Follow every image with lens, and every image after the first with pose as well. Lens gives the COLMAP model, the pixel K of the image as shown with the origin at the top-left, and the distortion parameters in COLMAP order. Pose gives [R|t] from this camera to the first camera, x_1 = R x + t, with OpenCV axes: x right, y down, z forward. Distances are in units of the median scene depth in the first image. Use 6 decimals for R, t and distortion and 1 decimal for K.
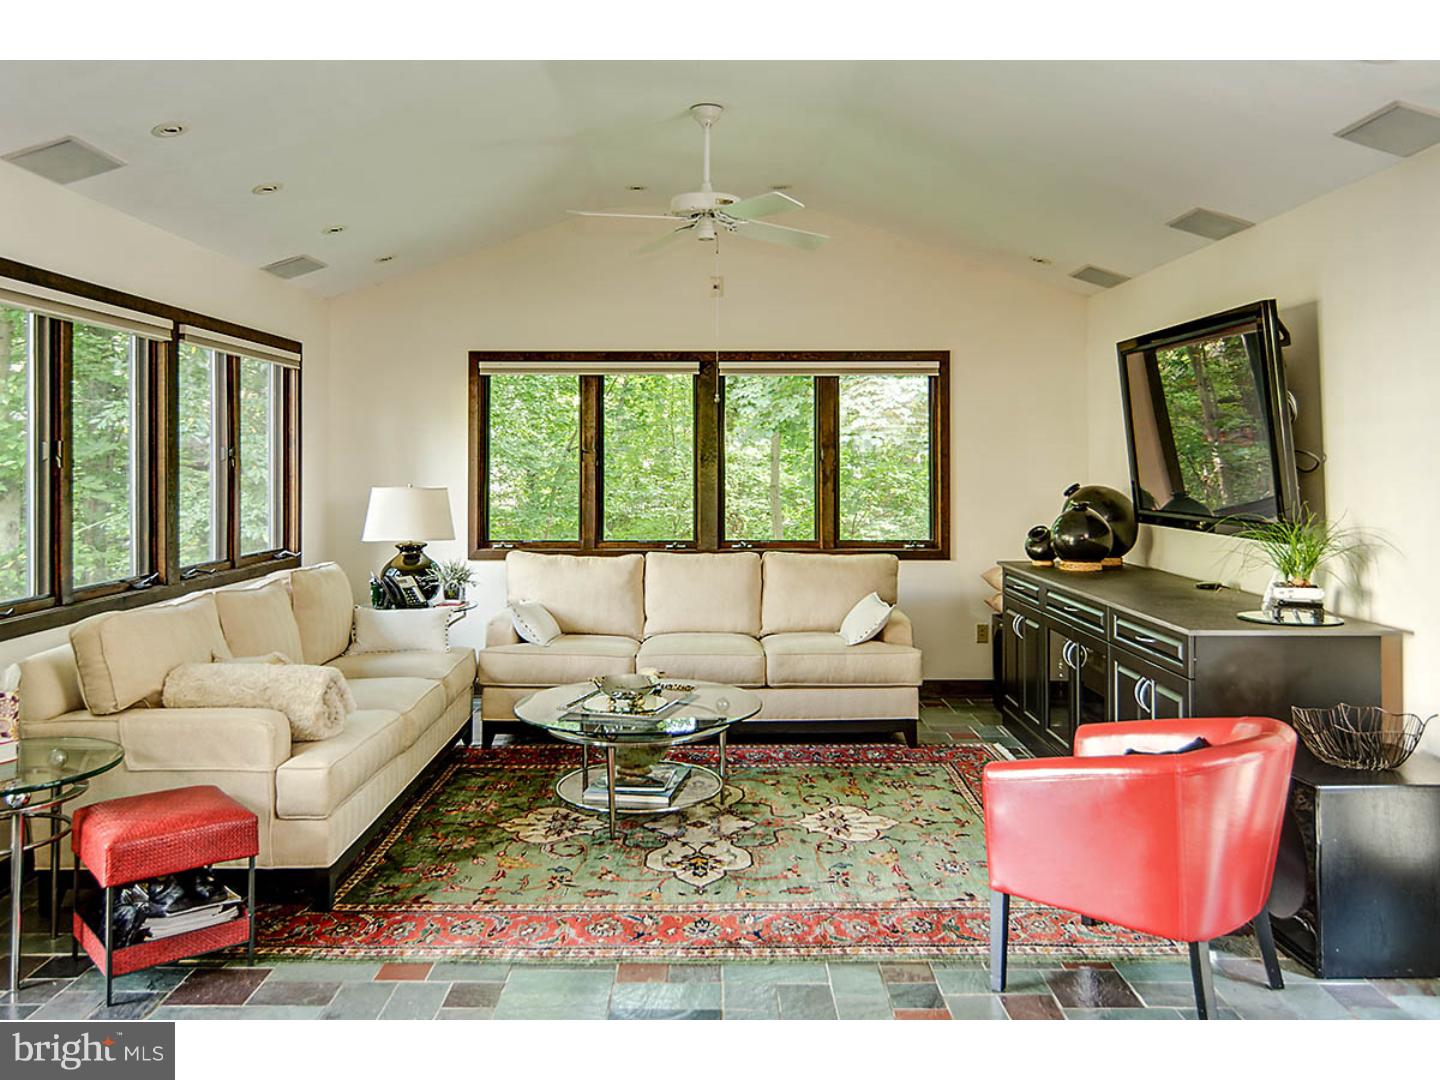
lens RADIAL K [[1132.9, 0, 719.1], [0, 1132.9, 489.9], [0, 0, 1]] dist [-0.007242, -0.002117]
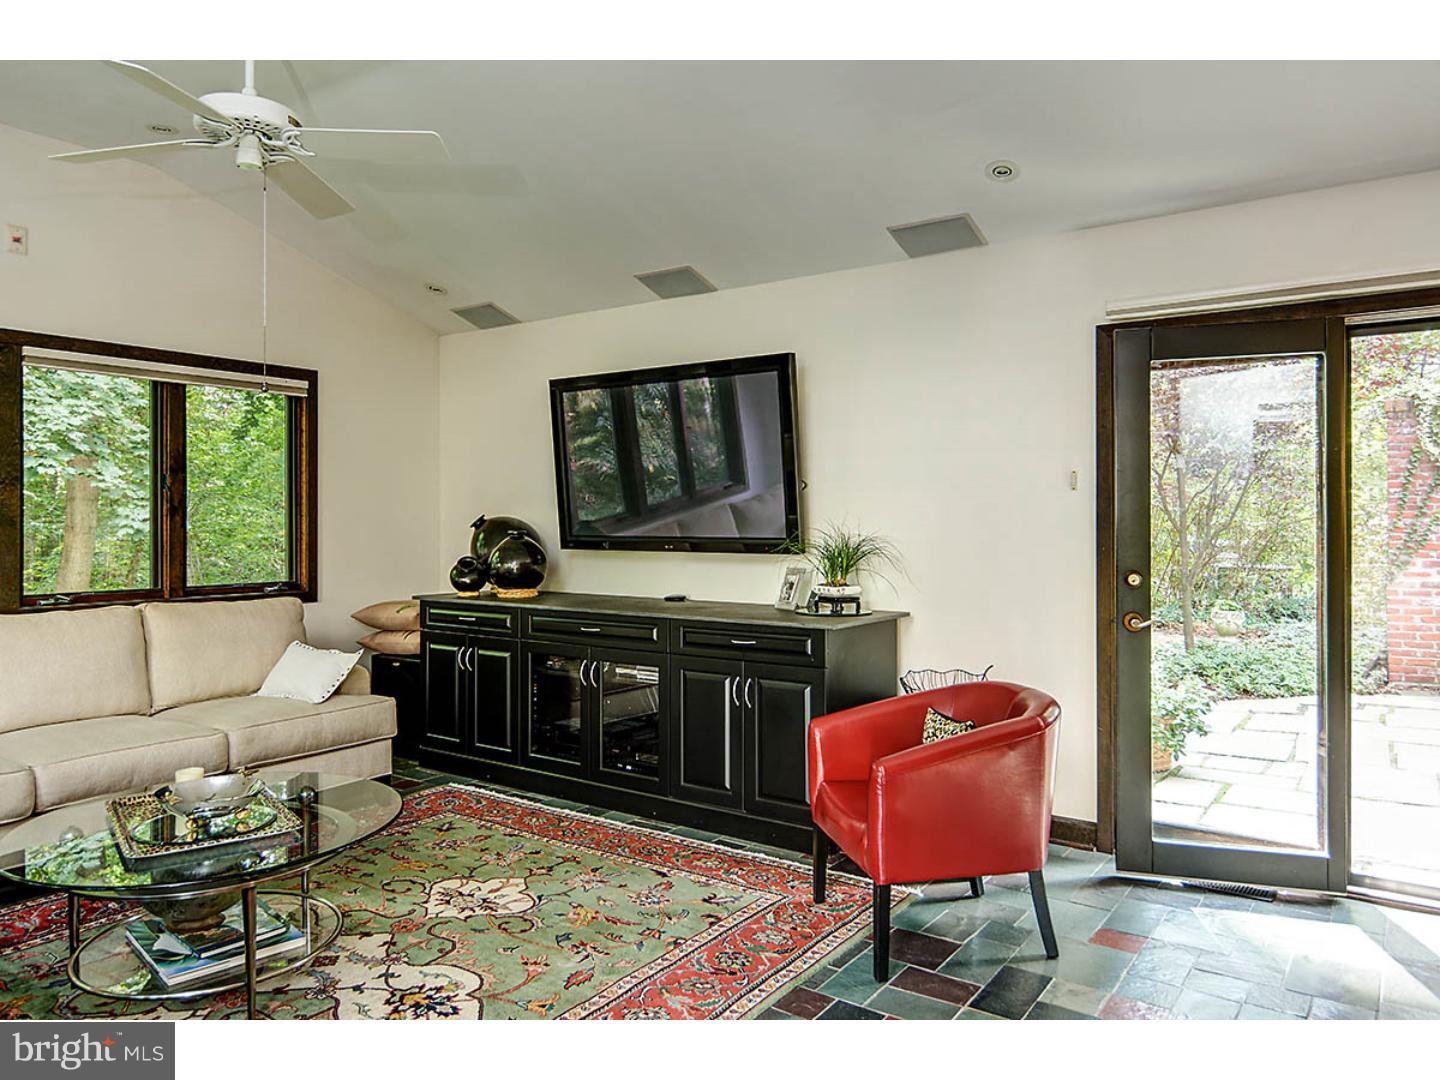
lens RADIAL K [[998.3, 0, 720.0], [0, 998.3, 540.0], [0, 0, 1]] dist [0.040919, -0.000307]
pose [[0.580018, -0.013919, 0.814485, -0.295859], [0.020346, 0.999790, 0.002597, 0.019009], [-0.814349, 0.015065, 0.580179, 0.300912]]
